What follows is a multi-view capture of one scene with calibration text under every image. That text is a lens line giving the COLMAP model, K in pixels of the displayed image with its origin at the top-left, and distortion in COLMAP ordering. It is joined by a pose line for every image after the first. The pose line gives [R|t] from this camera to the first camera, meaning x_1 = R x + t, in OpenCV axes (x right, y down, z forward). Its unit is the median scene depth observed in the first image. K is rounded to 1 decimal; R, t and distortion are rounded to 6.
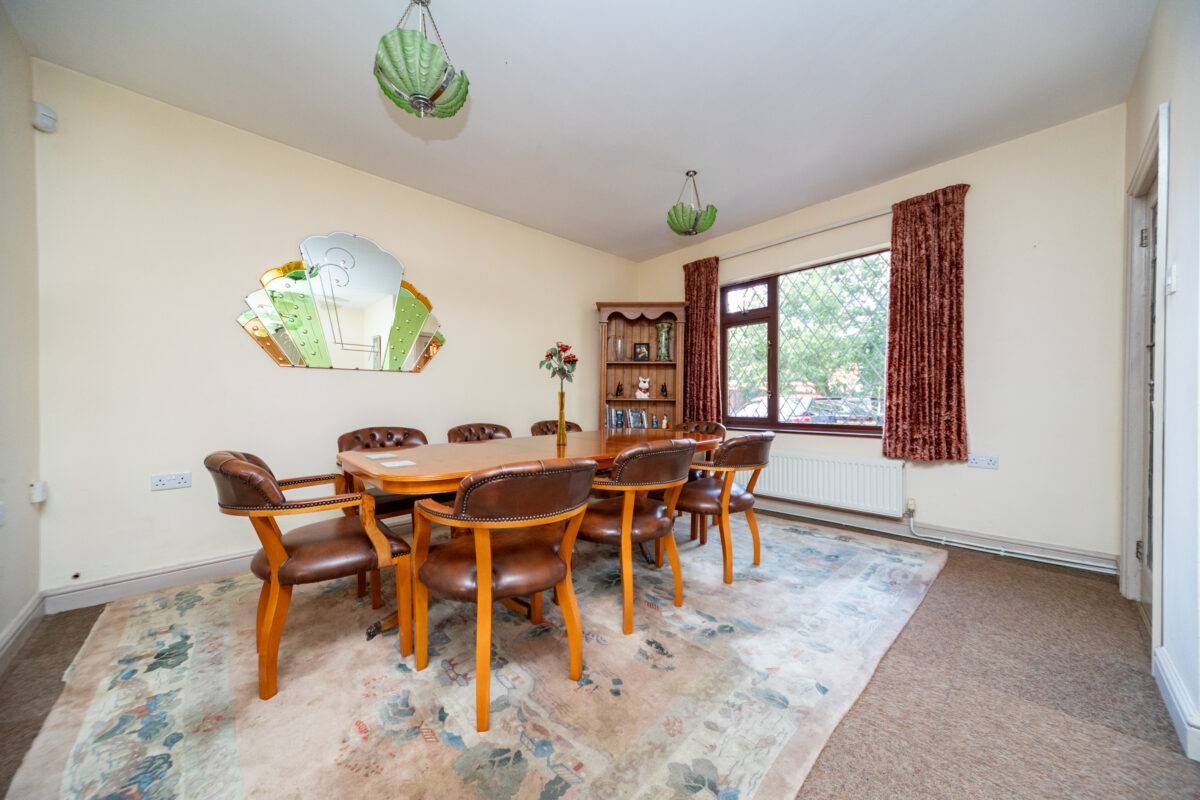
lens RADIAL K [[412.9, 0, 611.7], [0, 412.9, 406.7], [0, 0, 1]] dist [0.000151, 0.000056]
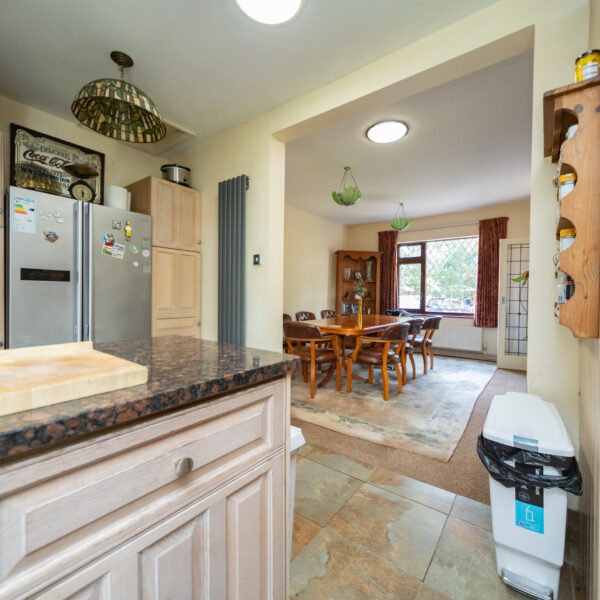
lens RADIAL K [[314.7, 0, 298.0], [0, 314.7, 296.5], [0, 0, 1]] dist [0.003768, 0.000149]
pose [[0.989939, 0.007219, 0.141311, -0.598091], [-0.007407, 0.999972, 0.000802, -0.043252], [-0.141302, -0.001841, 0.989965, -0.641777]]
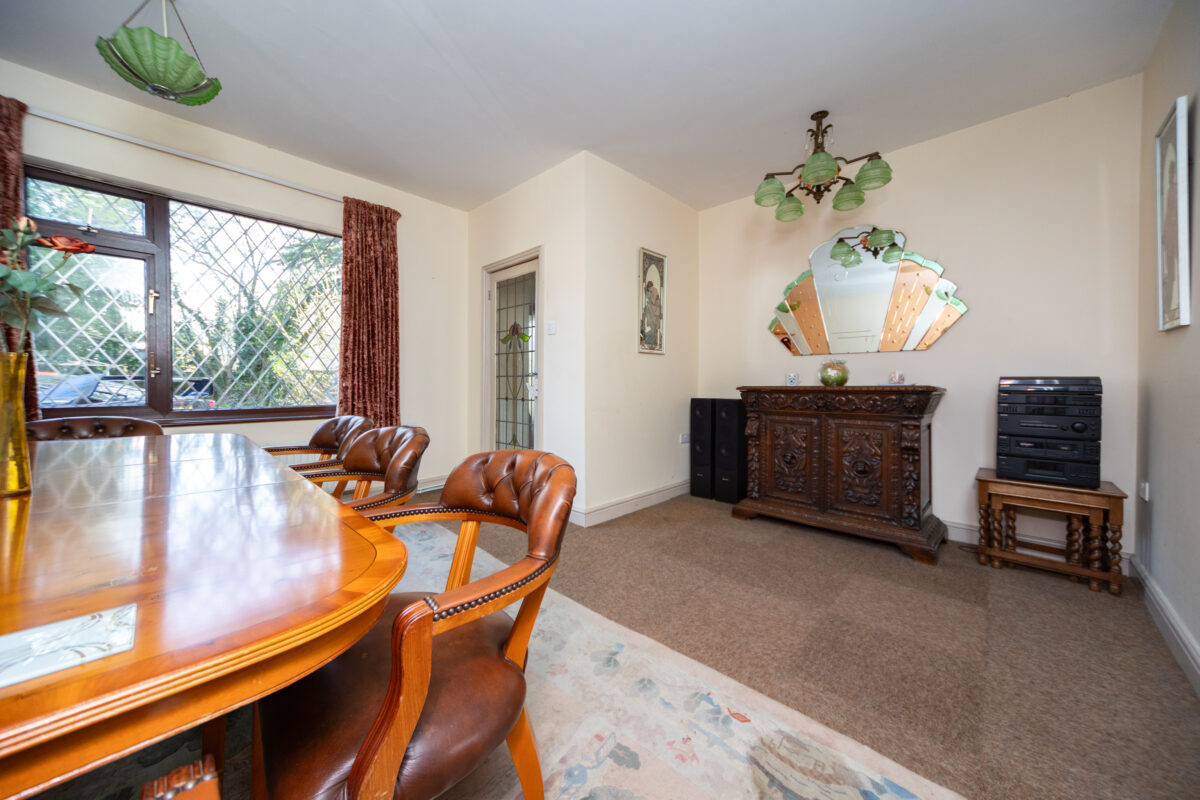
lens RADIAL K [[412.9, 0, 603.2], [0, 412.9, 392.3], [0, 0, 1]] dist [0.000151, 0.000056]
pose [[-0.035496, -0.021062, 0.999148, -0.403062], [0.010098, 0.999719, 0.021432, -0.003472], [-0.999319, 0.010850, -0.035273, 0.376331]]
